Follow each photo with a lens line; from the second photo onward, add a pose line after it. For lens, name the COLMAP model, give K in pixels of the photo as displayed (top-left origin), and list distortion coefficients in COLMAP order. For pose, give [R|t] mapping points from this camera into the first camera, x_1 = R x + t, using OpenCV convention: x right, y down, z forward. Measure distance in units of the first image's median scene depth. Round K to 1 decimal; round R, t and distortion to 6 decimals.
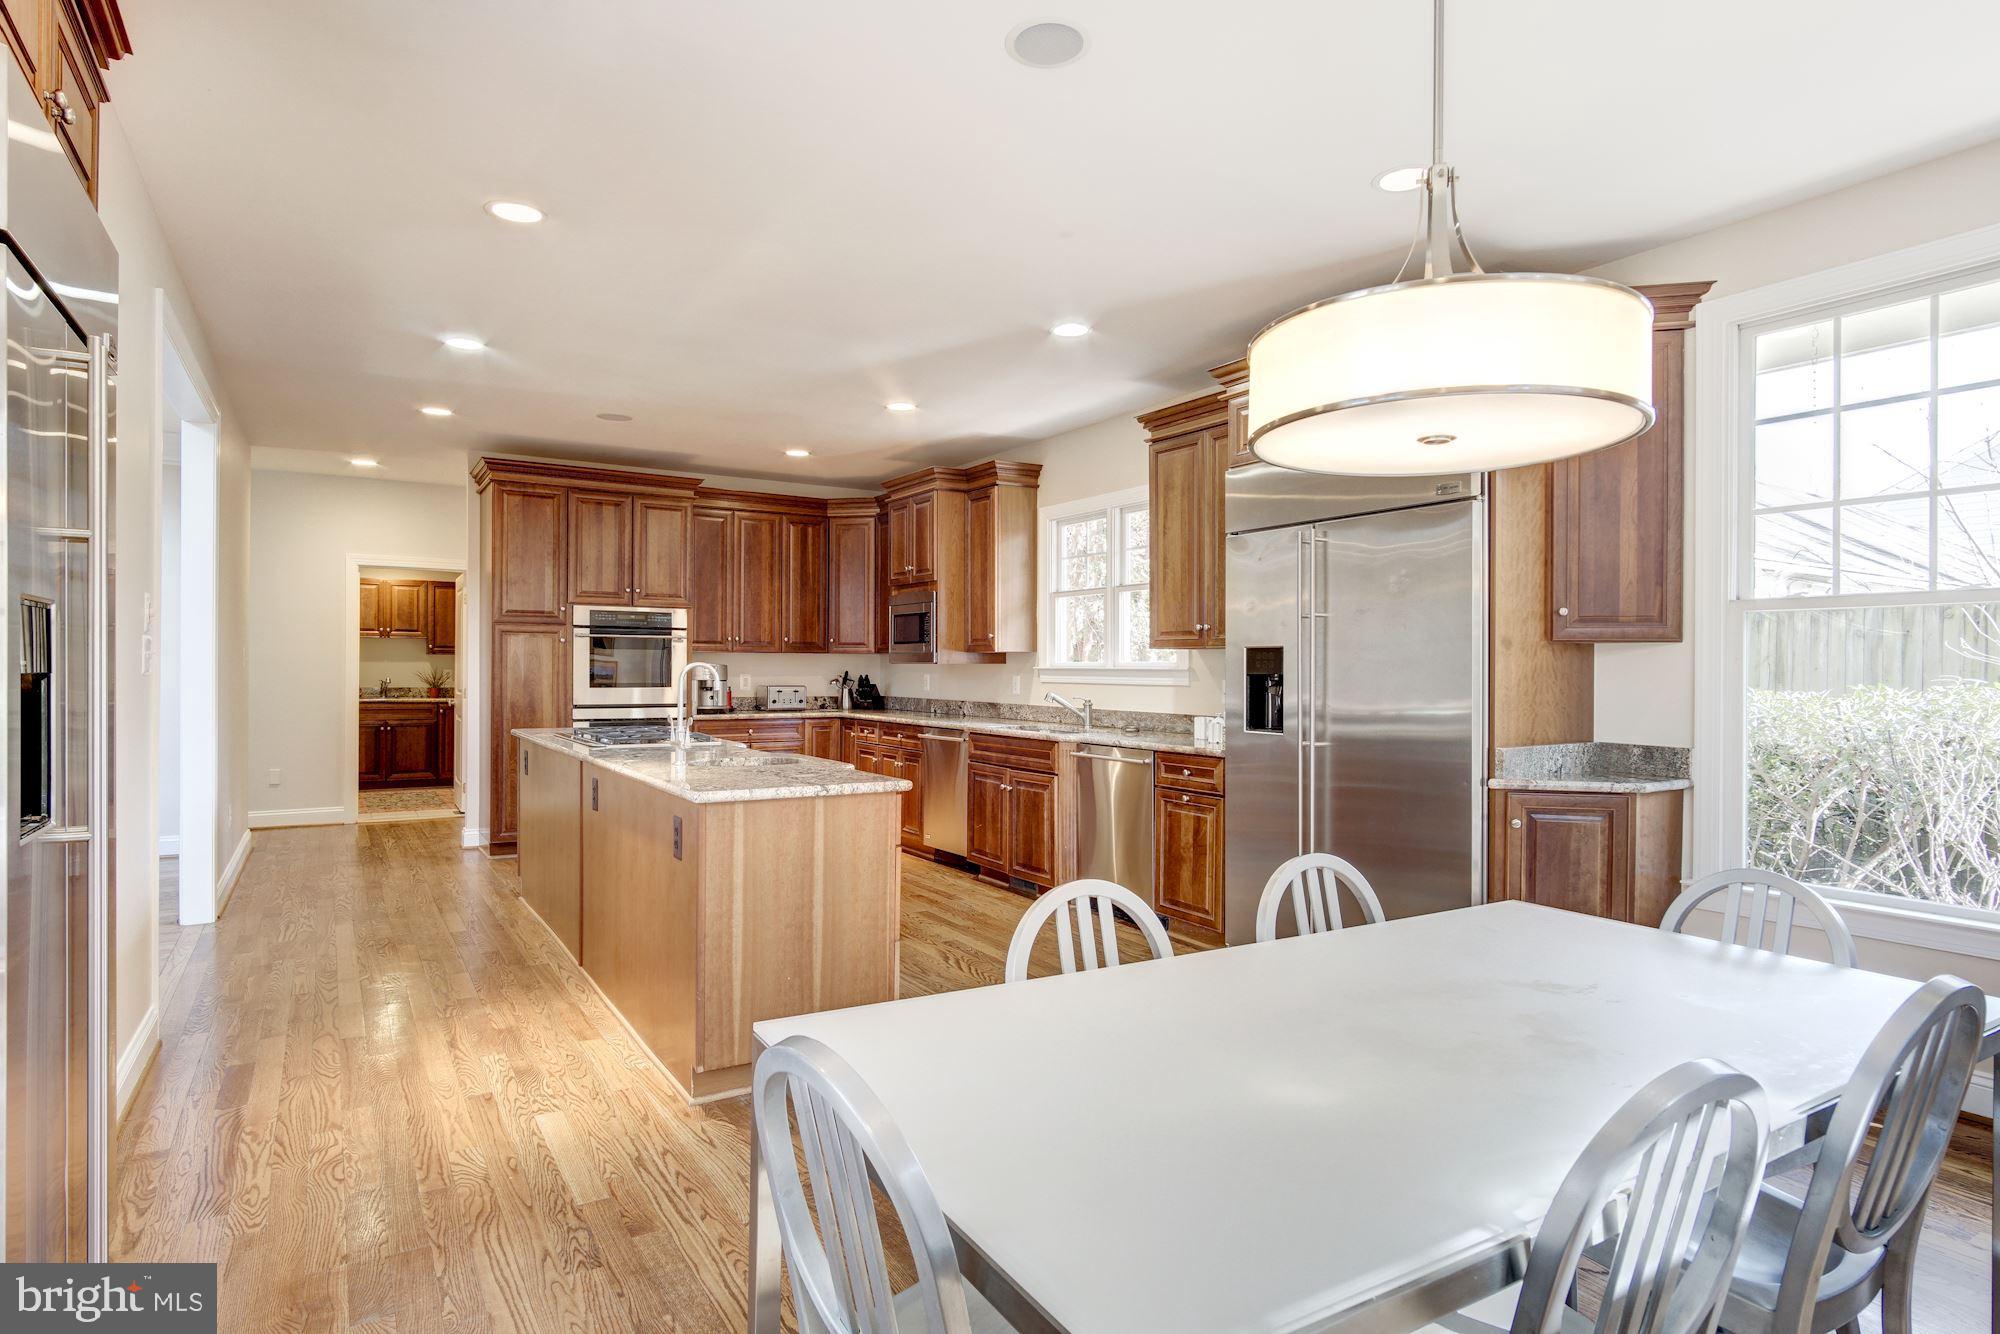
lens RADIAL K [[1078.3, 0, 998.6], [0, 1078.3, 678.8], [0, 0, 1]] dist [-0.012185, 0.000172]
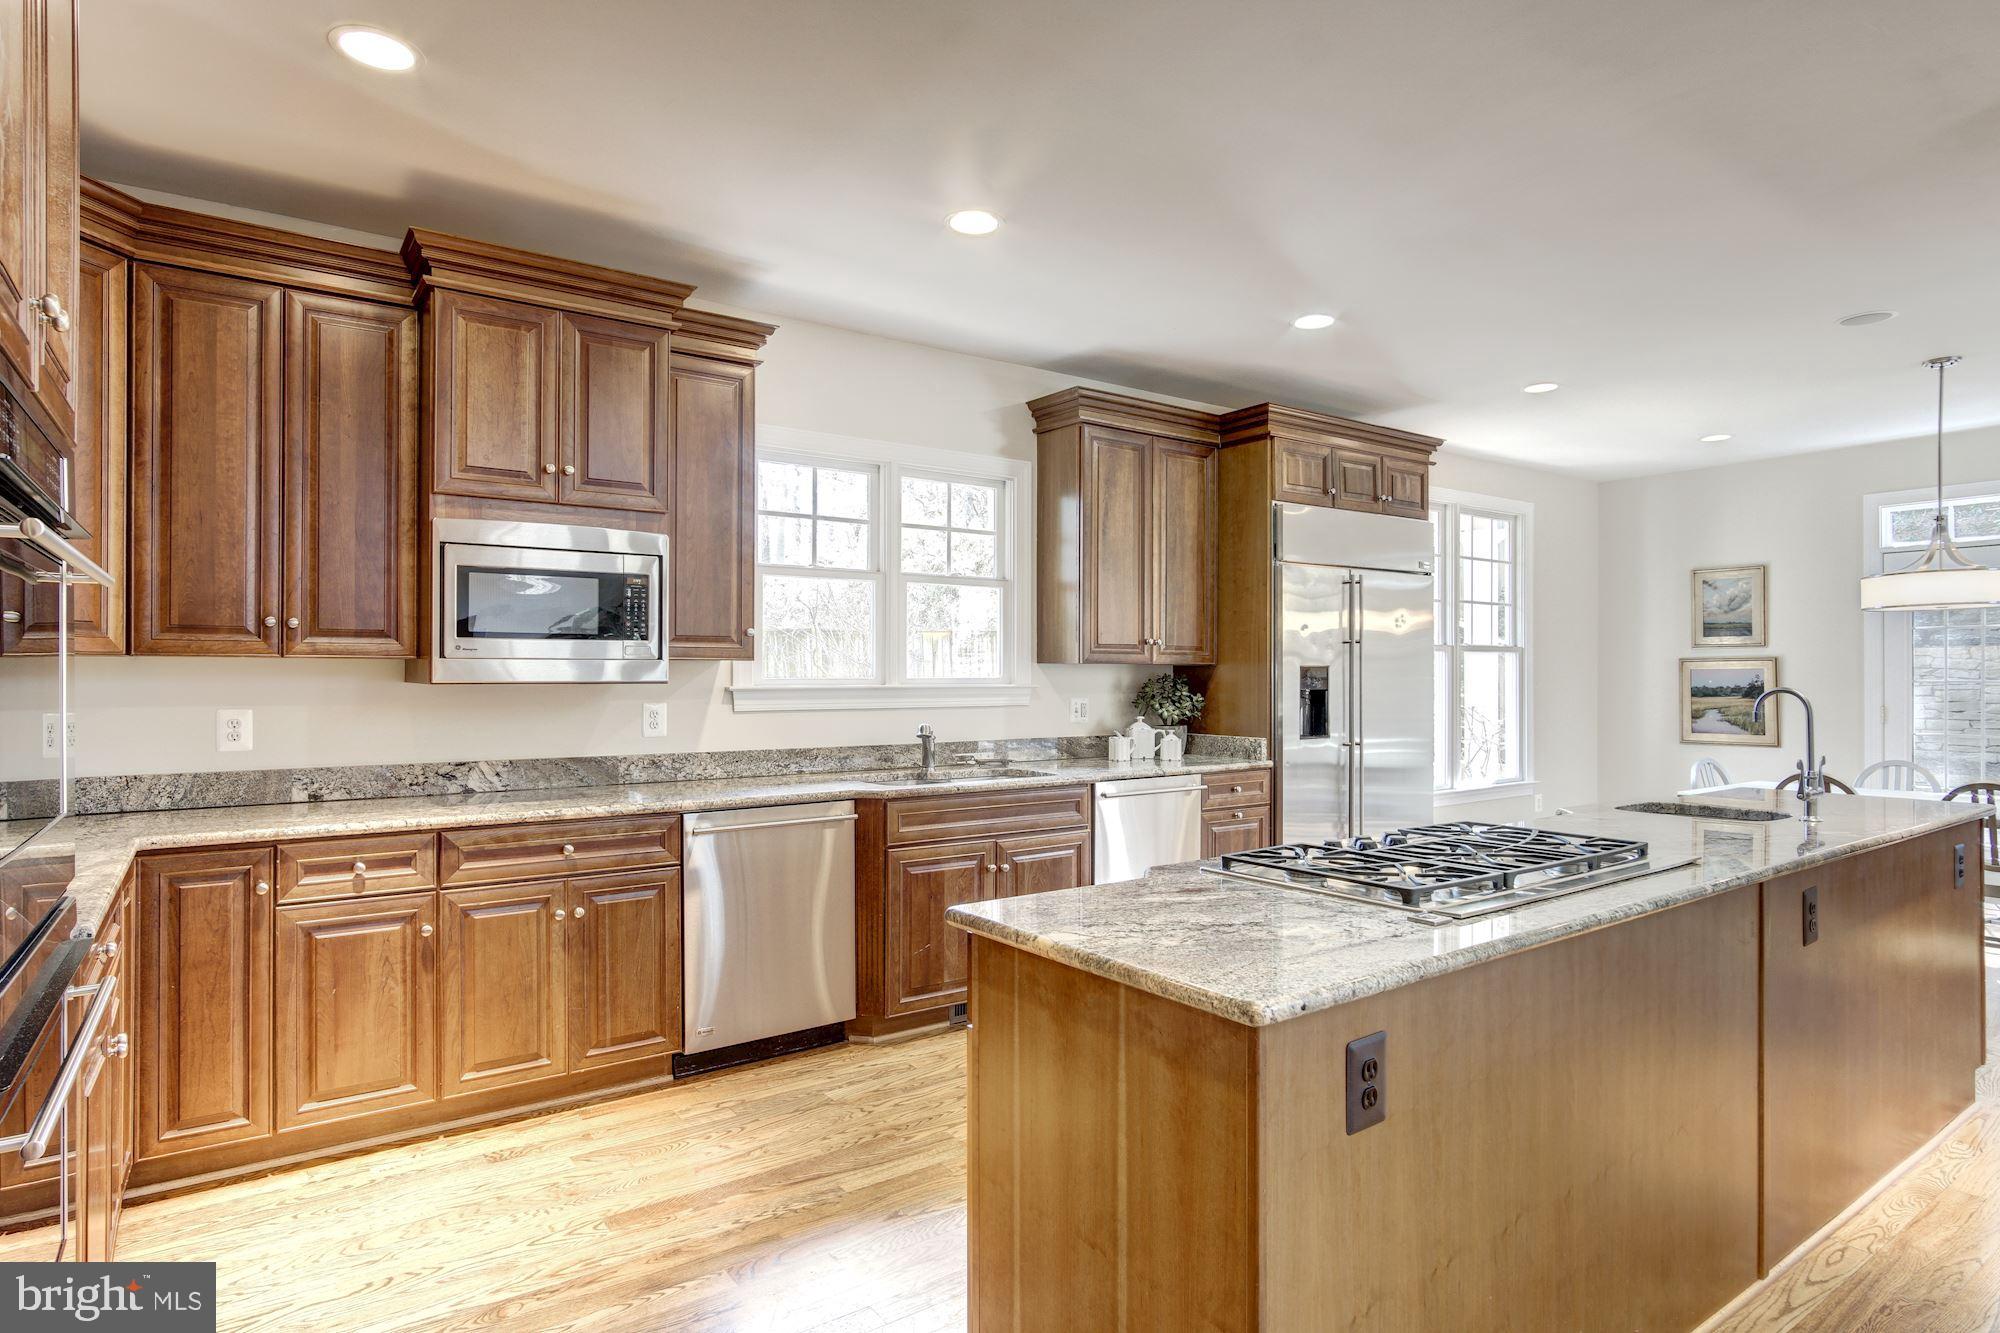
lens RADIAL K [[1078.3, 0, 996.3], [0, 1078.3, 671.3], [0, 0, 1]] dist [-0.012185, 0.000172]
pose [[-0.072731, 0.005386, 0.997337, -0.537300], [-0.004844, 0.999972, -0.005754, -0.012833], [-0.997340, -0.005249, -0.072703, 1.004654]]
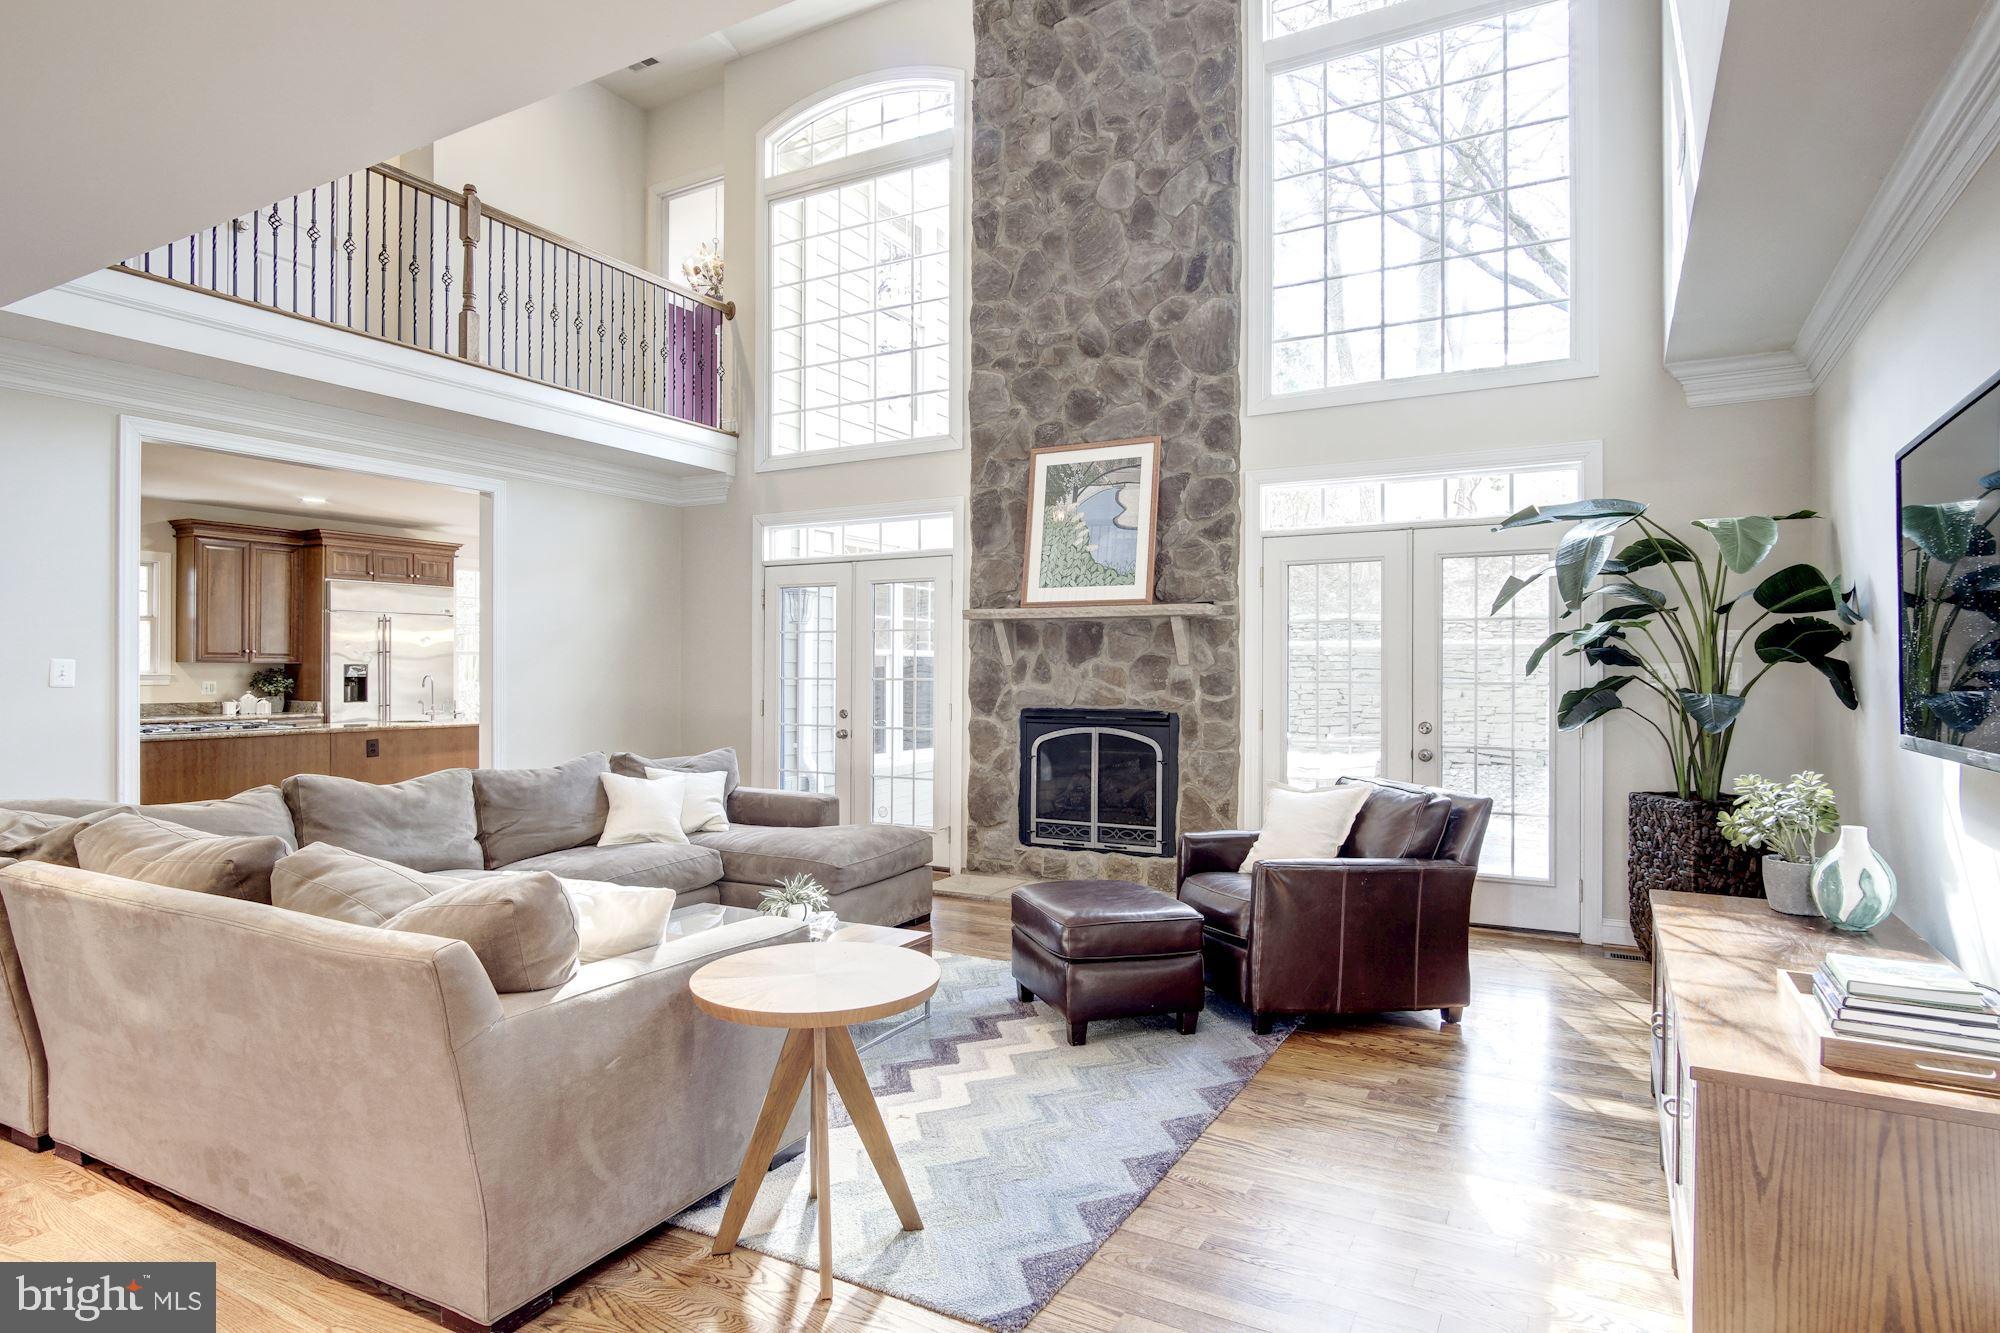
lens RADIAL K [[1078.3, 0, 979.5], [0, 1078.3, 663.8], [0, 0, 1]] dist [-0.012185, 0.000172]
pose [[-0.486466, -0.000372, 0.873699, -1.452107], [-0.010850, 0.999925, -0.005615, -0.023836], [-0.873632, -0.012211, -0.486434, 0.701593]]
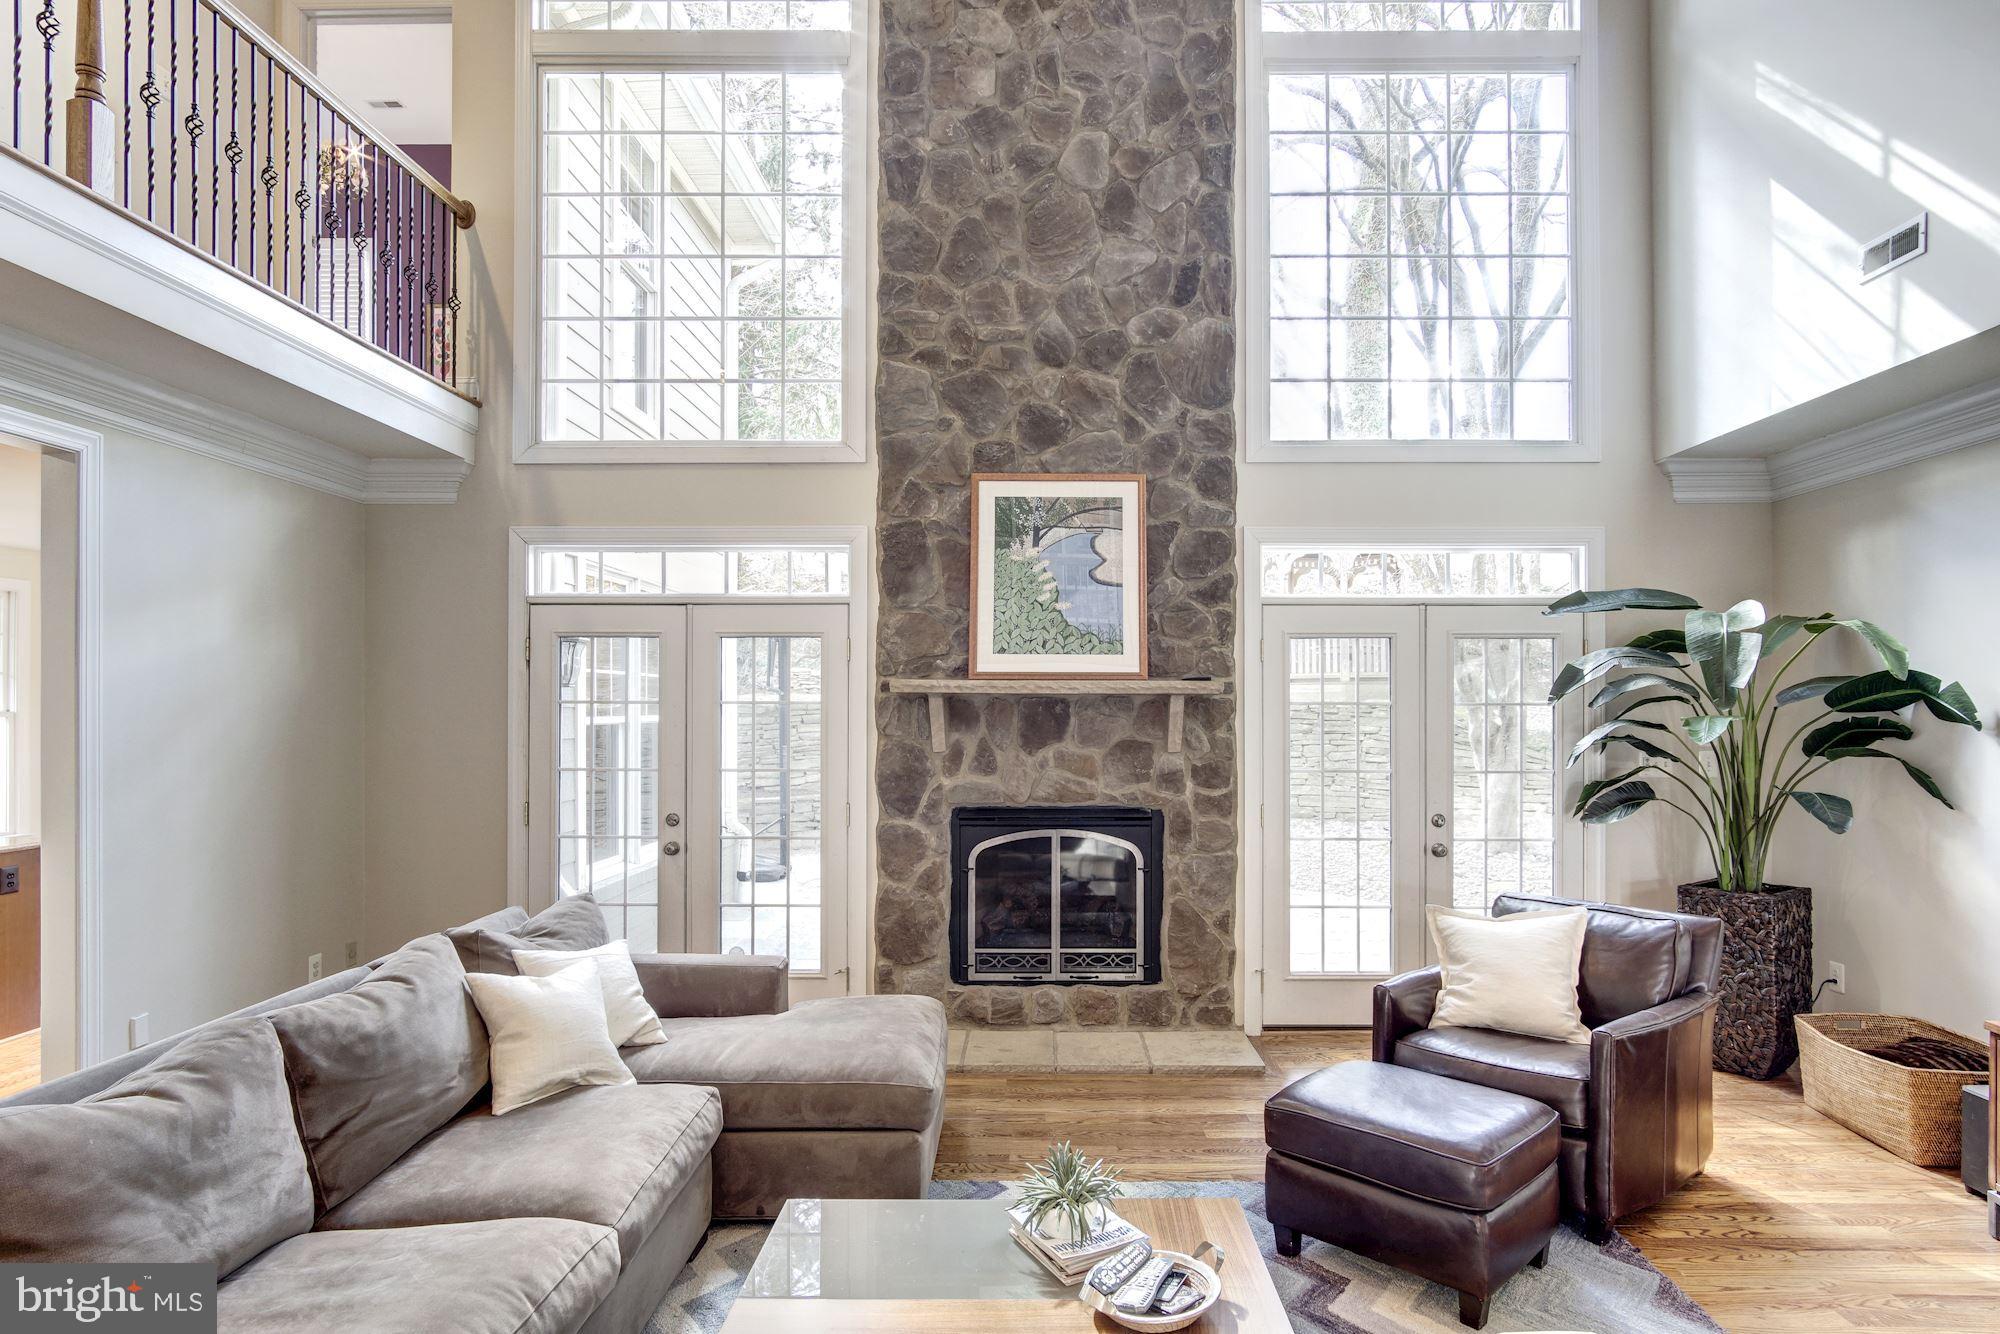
lens RADIAL K [[1078.3, 0, 944.8], [0, 1078.3, 698.9], [0, 0, 1]] dist [-0.012185, 0.000172]
pose [[-0.844245, -0.004696, 0.535937, -1.023622], [-0.010780, 0.999908, -0.008219, -0.058488], [-0.535849, -0.012716, -0.844218, 0.831461]]
